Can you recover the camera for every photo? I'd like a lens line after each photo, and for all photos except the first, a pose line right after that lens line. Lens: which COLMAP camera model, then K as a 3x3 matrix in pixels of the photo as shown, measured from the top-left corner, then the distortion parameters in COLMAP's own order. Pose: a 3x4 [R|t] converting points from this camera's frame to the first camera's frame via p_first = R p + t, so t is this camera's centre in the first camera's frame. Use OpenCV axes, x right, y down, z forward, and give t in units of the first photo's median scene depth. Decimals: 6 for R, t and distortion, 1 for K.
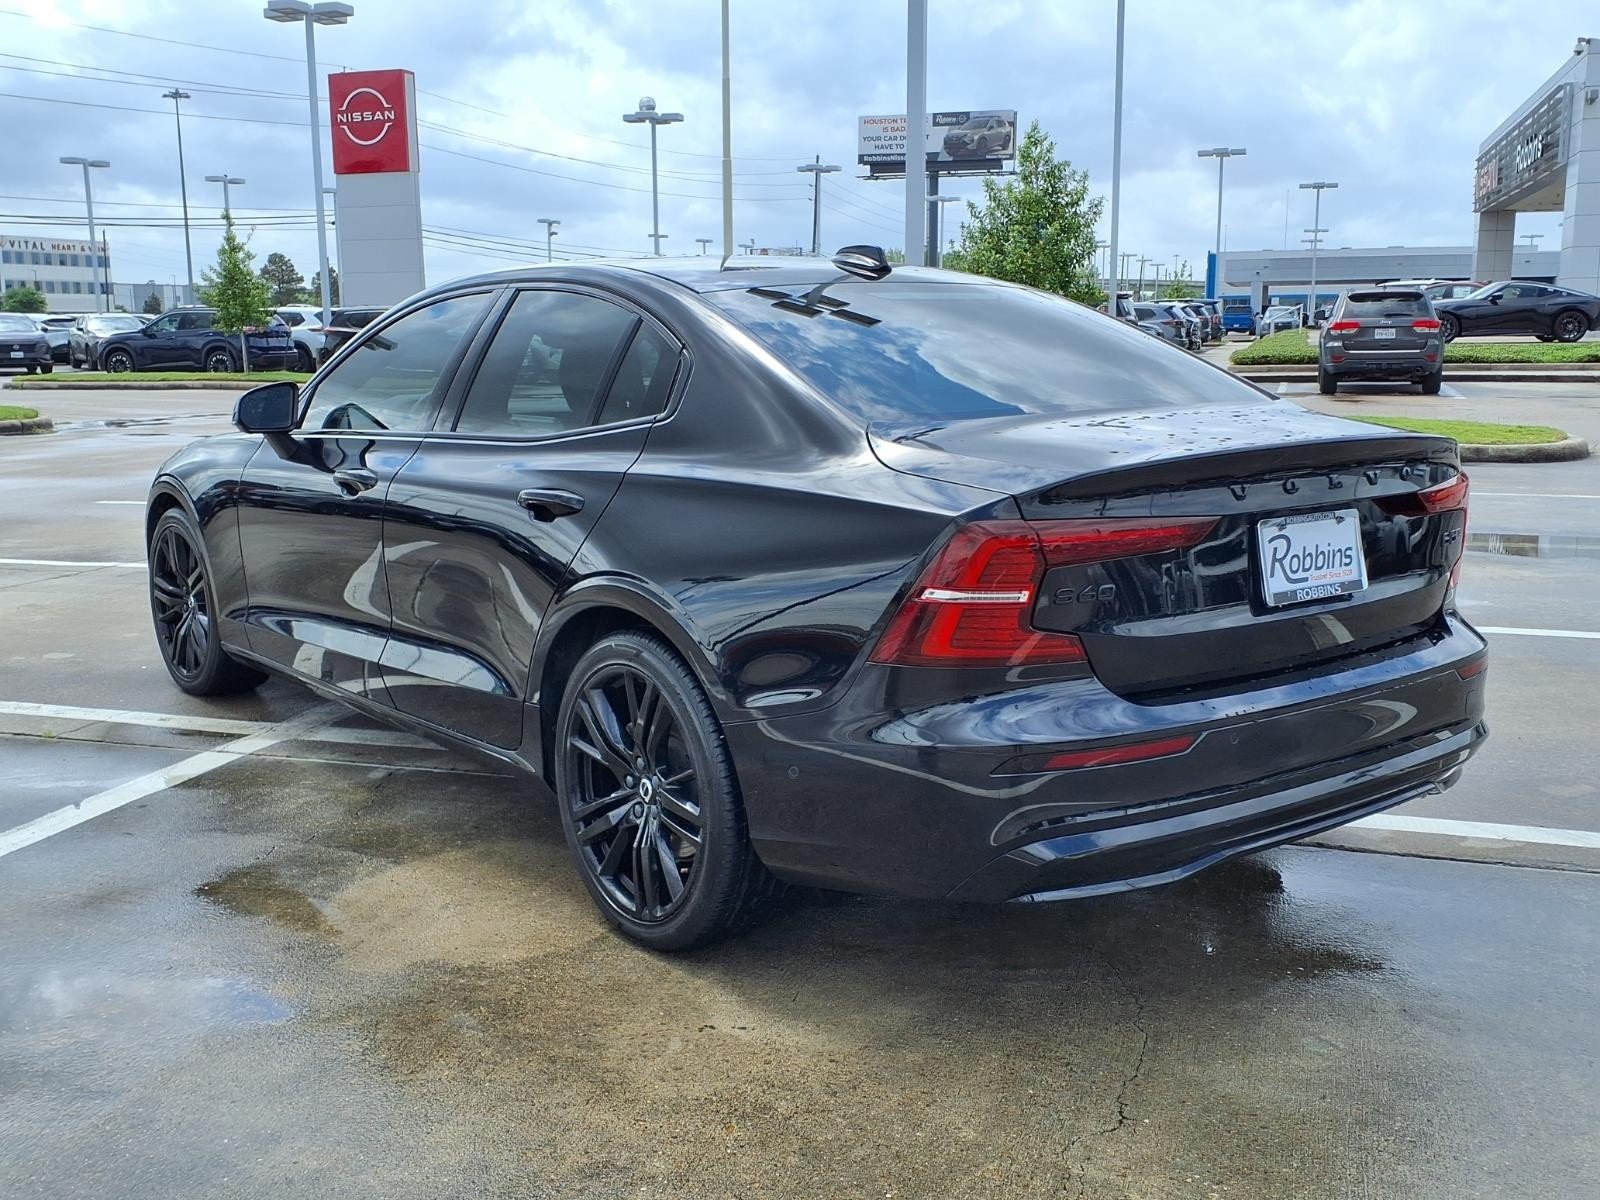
lens RADIAL K [[1596.5, 0, 789.4], [0, 1596.5, 622.6], [0, 0, 1]] dist [0.104278, -0.190324]
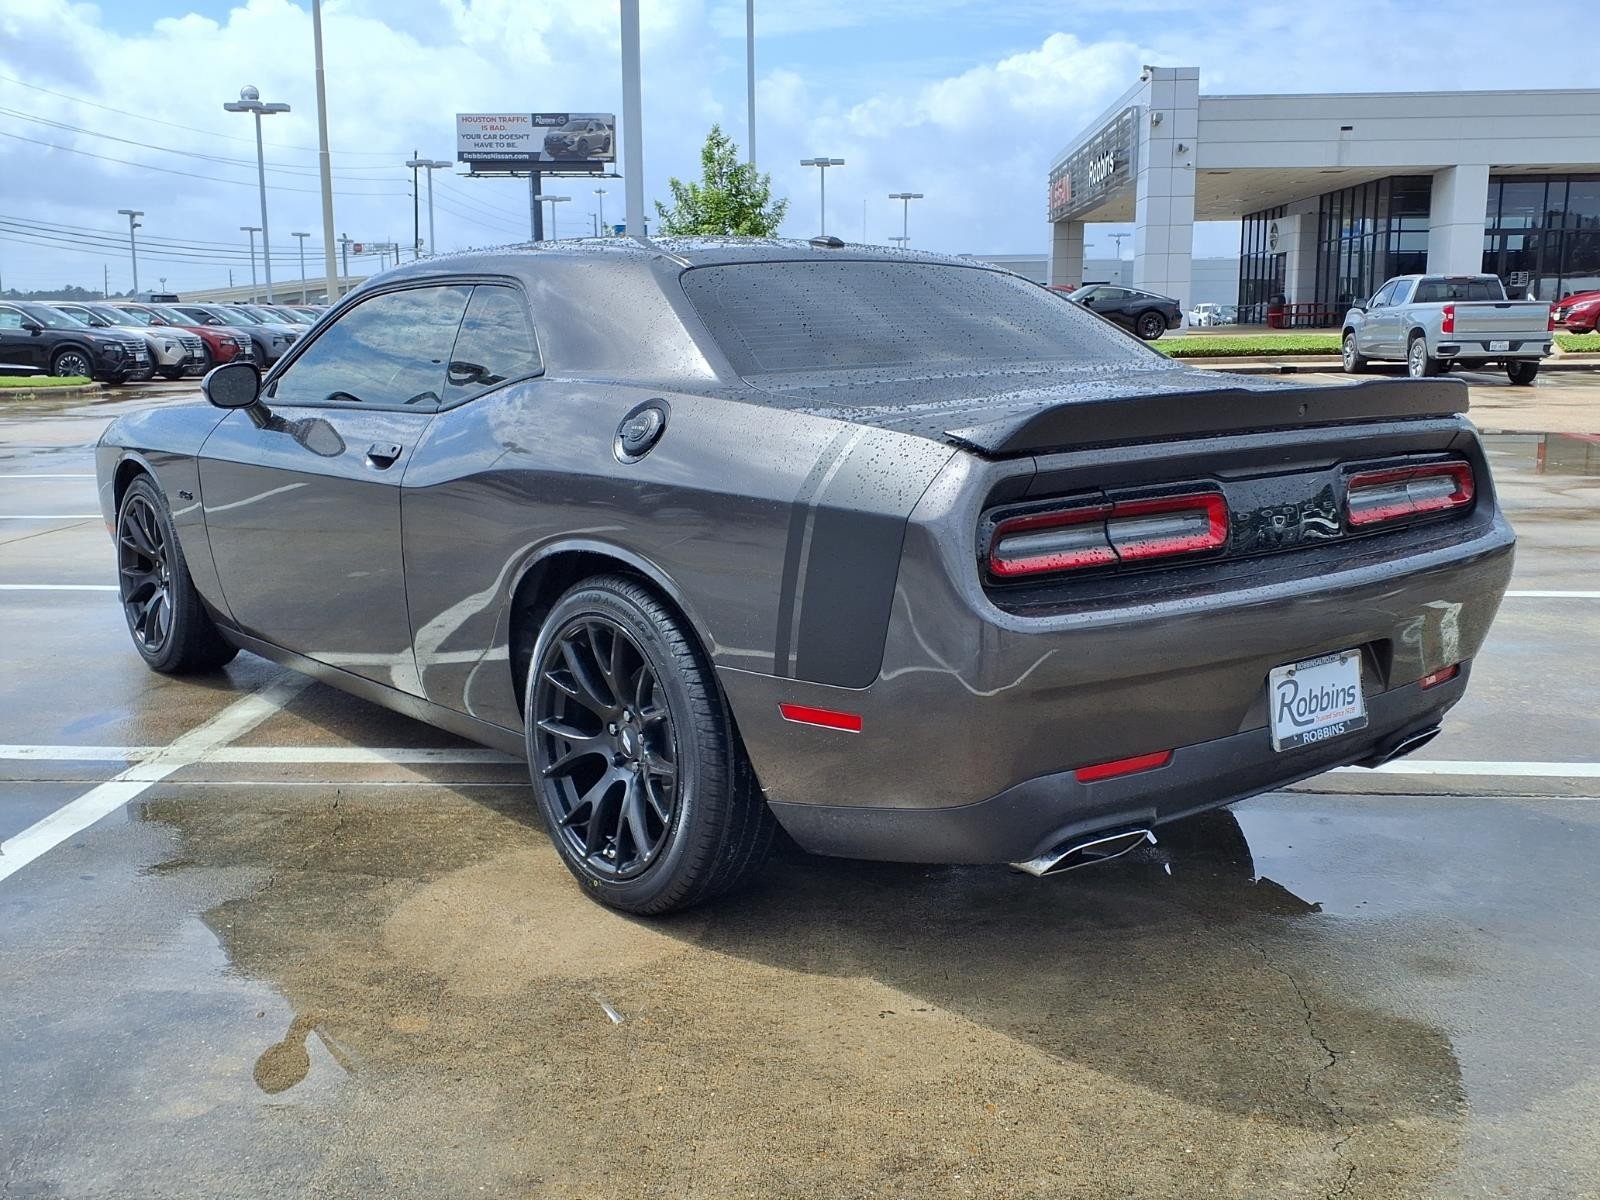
lens RADIAL K [[1570.7, 0, 800.0], [0, 1570.7, 600.0], [0, 0, 1]] dist [0.126948, -0.313021]
pose [[0.967329, -0.043385, 0.249784, -0.021533], [0.046012, 0.998930, -0.004682, -0.000019], [-0.249314, 0.016022, 0.968290, 0.004092]]
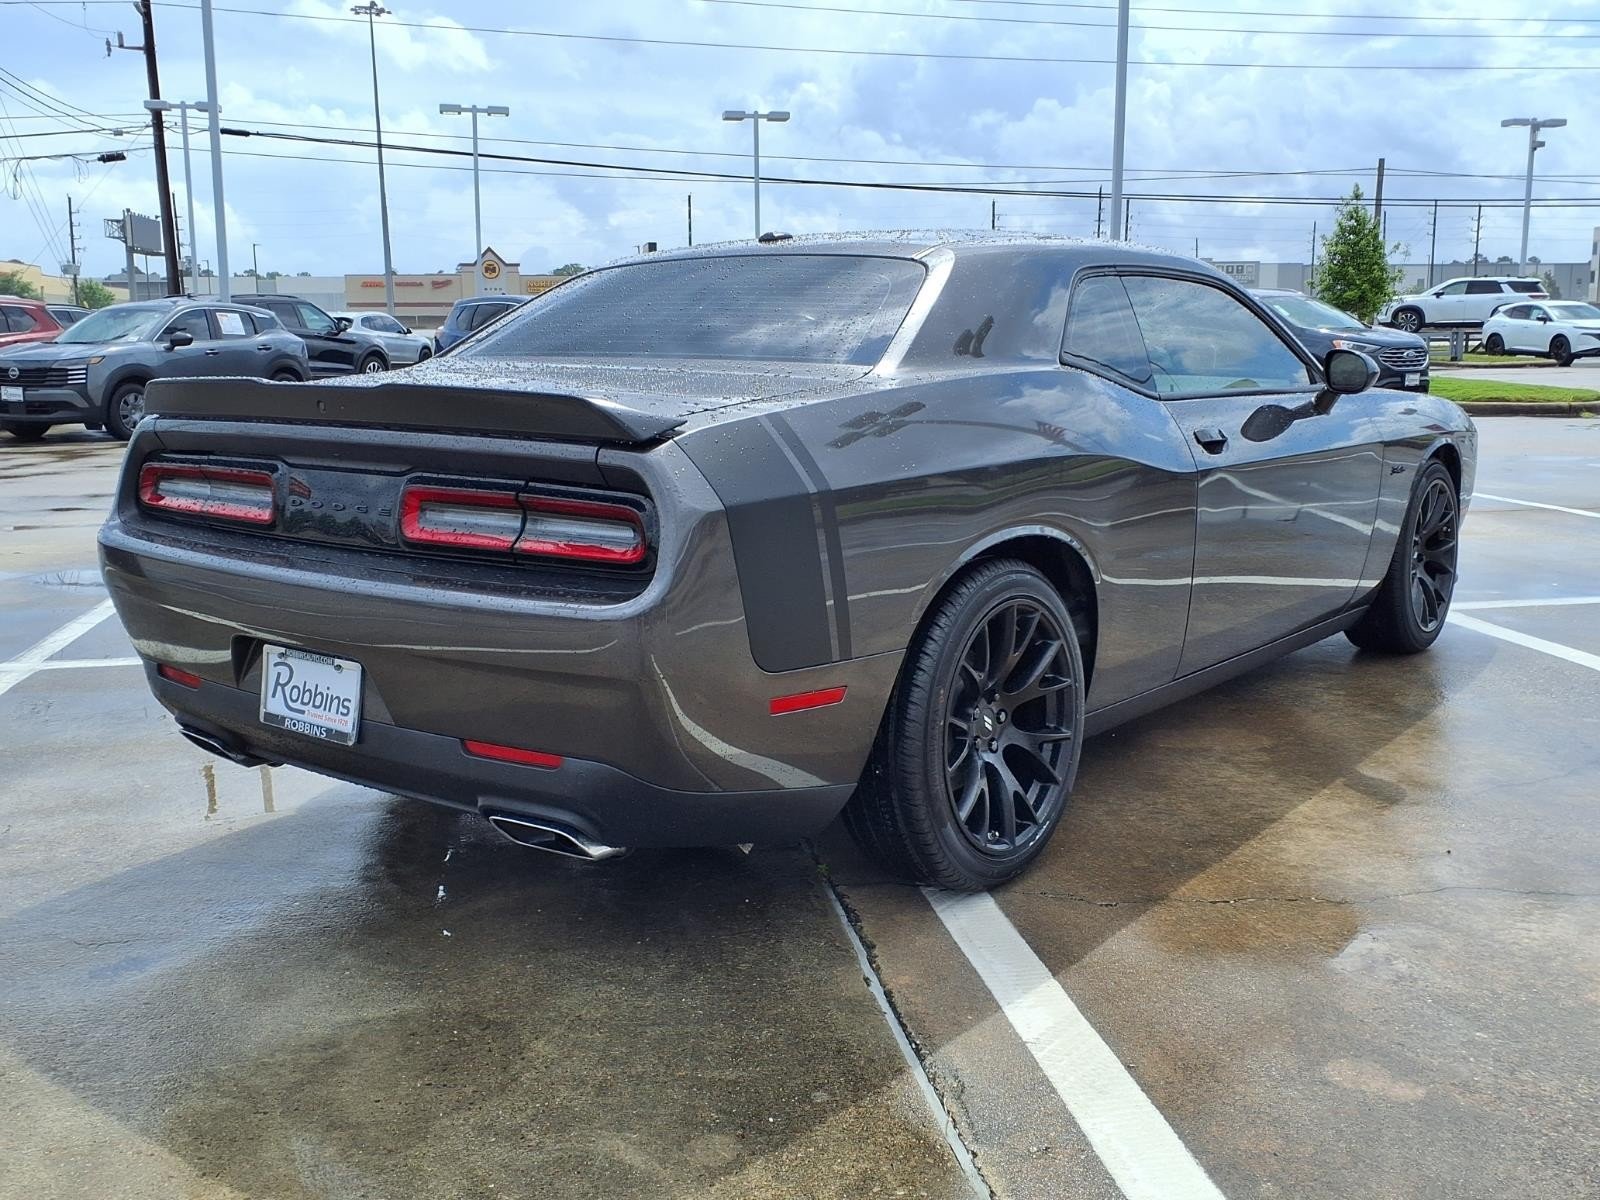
lens RADIAL K [[1557.5, 0, 800.0], [0, 1557.5, 600.0], [0, 0, 1]] dist [0.075315, -0.110265]
pose [[0.456708, 0.159140, -0.875267, 0.083322], [-0.159157, 0.982613, 0.095611, -0.008777], [0.875264, 0.095638, 0.474095, 0.049684]]
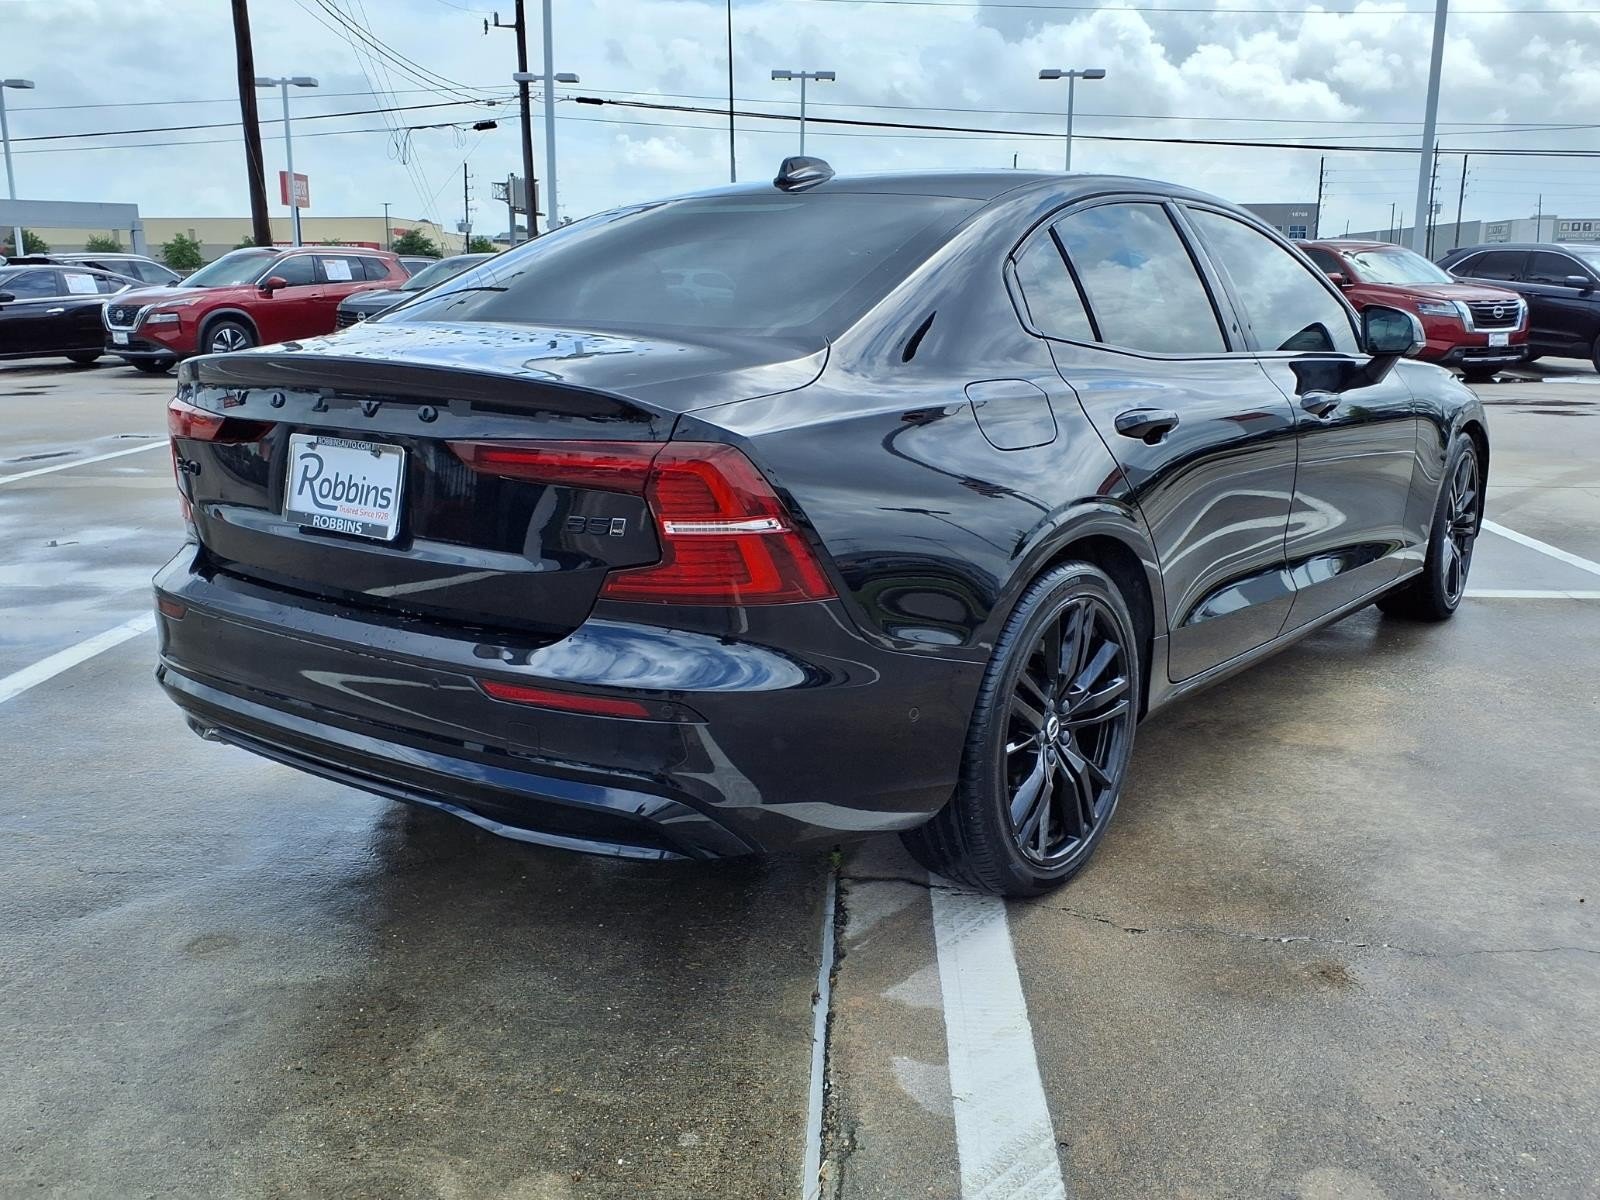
lens RADIAL K [[1458.9, 0, 795.5], [0, 1458.9, 597.3], [0, 0, 1]] dist [0.032747, -0.019875]
pose [[0.257866, 0.213211, -0.942362, 0.078430], [-0.179903, 0.968886, 0.169983, -0.010985], [0.949284, 0.125701, 0.288200, 0.065544]]
